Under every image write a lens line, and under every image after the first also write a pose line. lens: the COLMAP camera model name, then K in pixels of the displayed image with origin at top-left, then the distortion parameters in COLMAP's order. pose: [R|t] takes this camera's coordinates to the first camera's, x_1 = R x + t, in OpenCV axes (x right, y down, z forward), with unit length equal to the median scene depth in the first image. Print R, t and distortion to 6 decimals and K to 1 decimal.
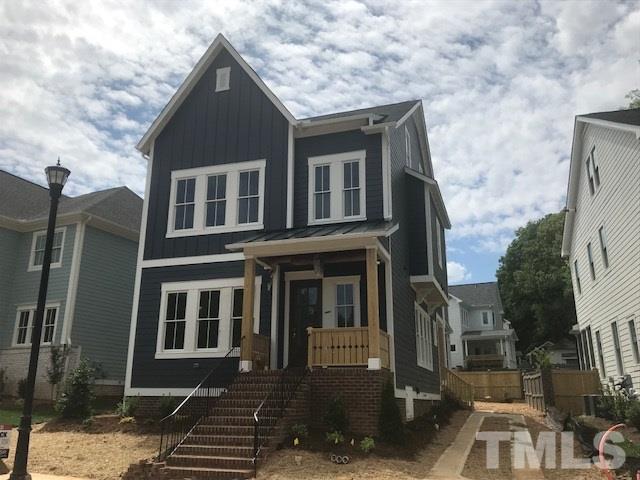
lens RADIAL K [[553.1, 0, 321.1], [0, 553.1, 238.6], [0, 0, 1]] dist [0.013843, -0.021843]
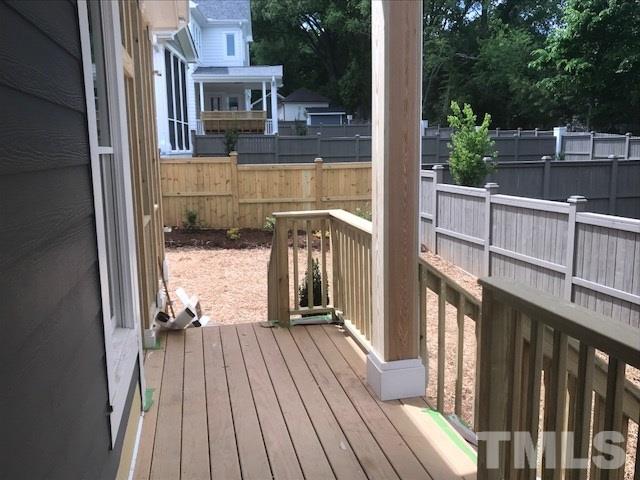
lens RADIAL K [[553.1, 0, 323.2], [0, 553.1, 239.8], [0, 0, 1]] dist [0.013843, -0.021843]
pose [[0.856039, -0.102659, 0.506615, 0.072516], [-0.127394, 0.907951, 0.399244, 0.090957], [-0.500968, -0.406308, 0.764163, 0.459429]]
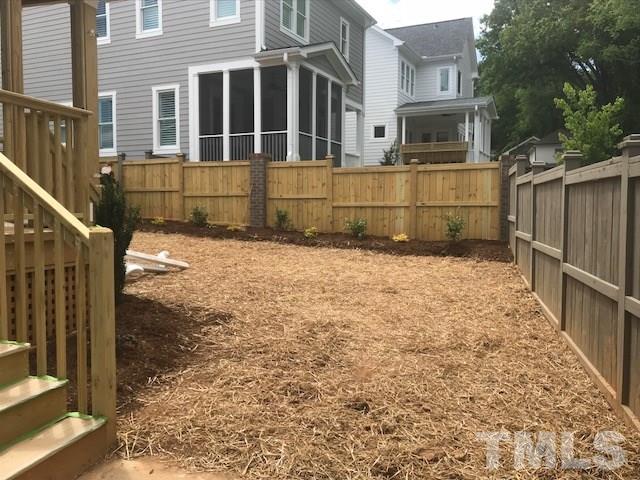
lens RADIAL K [[553.1, 0, 319.3], [0, 553.1, 244.0], [0, 0, 1]] dist [0.013843, -0.021843]
pose [[0.999226, -0.007494, 0.038625, 0.153492], [-0.006361, 0.938012, 0.346544, 0.111207], [-0.038828, -0.346521, 0.937238, 0.439794]]
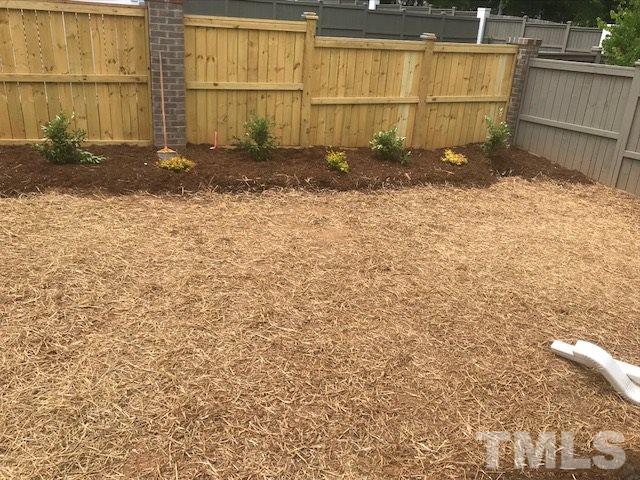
lens RADIAL K [[553.1, 0, 316.1], [0, 553.1, 235.7], [0, 0, 1]] dist [0.013843, -0.021843]
pose [[0.615636, -0.257102, 0.744910, 0.048023], [-0.272540, 0.817481, 0.507392, 0.133792], [-0.739401, -0.515386, 0.433200, 0.593591]]
